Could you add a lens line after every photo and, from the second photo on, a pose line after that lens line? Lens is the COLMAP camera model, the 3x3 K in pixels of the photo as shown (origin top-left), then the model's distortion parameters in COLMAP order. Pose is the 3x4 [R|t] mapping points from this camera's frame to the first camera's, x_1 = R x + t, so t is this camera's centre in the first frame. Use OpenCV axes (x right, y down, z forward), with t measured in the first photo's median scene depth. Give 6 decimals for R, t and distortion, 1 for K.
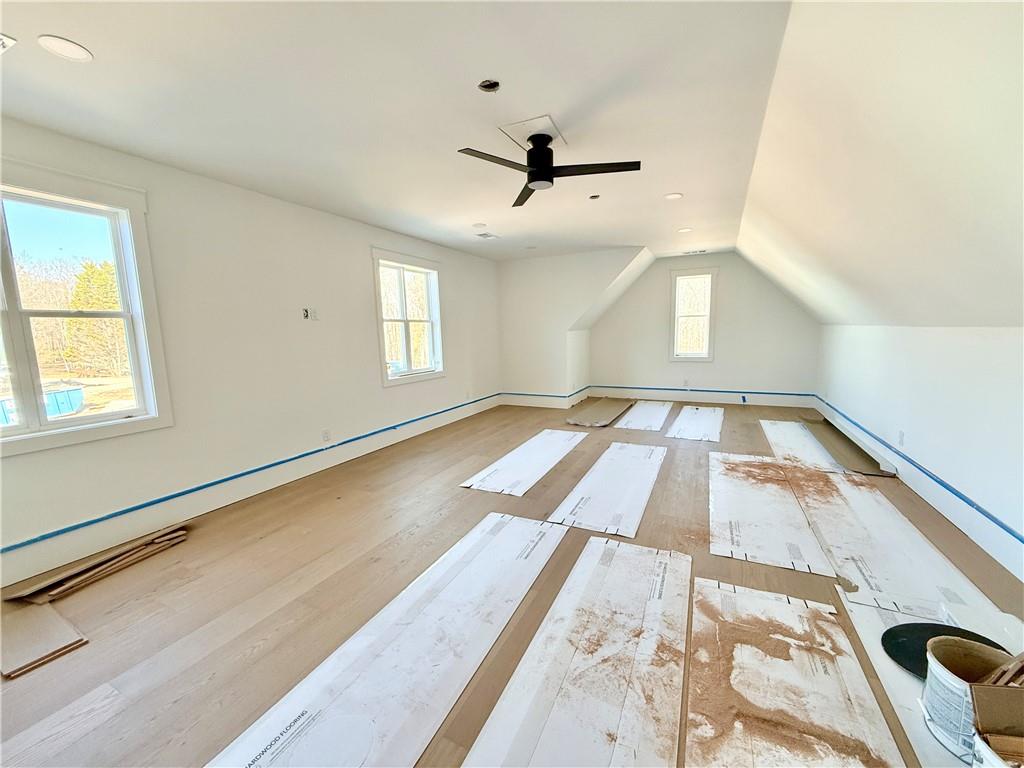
lens RADIAL K [[406.9, 0, 512.0], [0, 406.9, 384.0], [0, 0, 1]] dist [0.001451, -0.000076]
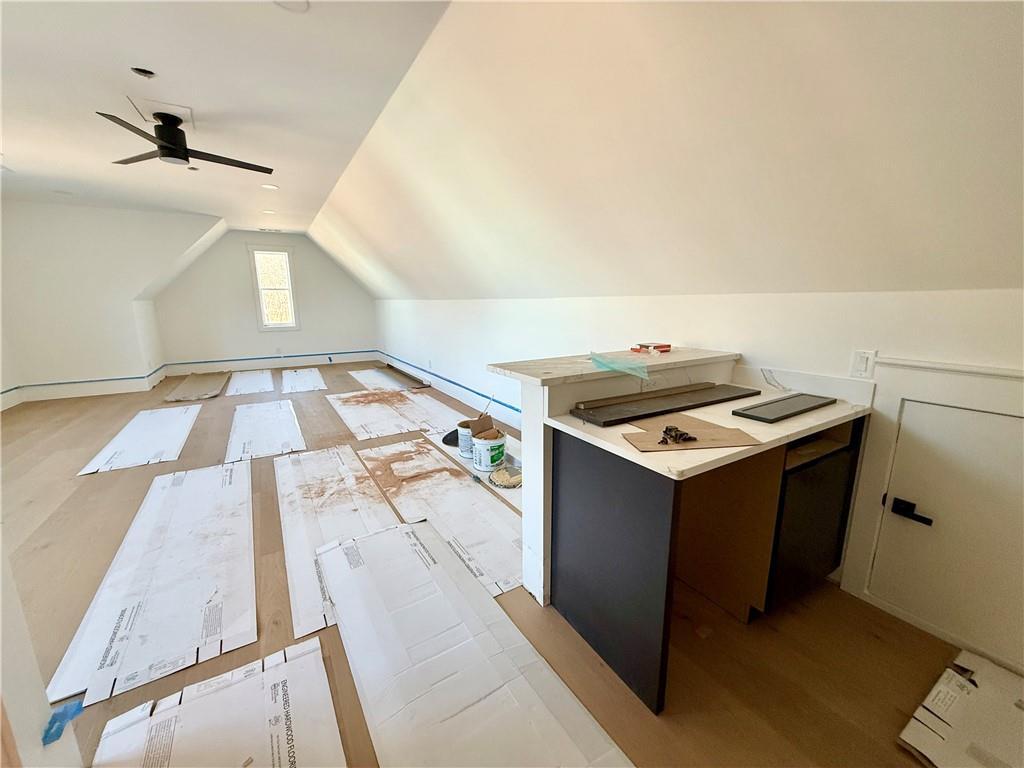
lens RADIAL K [[406.9, 0, 512.0], [0, 406.9, 384.0], [0, 0, 1]] dist [0.001451, -0.000076]
pose [[0.536846, -0.150769, 0.830100, -0.379525], [0.104081, 0.988222, 0.112177, 0.067113], [-0.837236, 0.026176, 0.546215, -0.296290]]
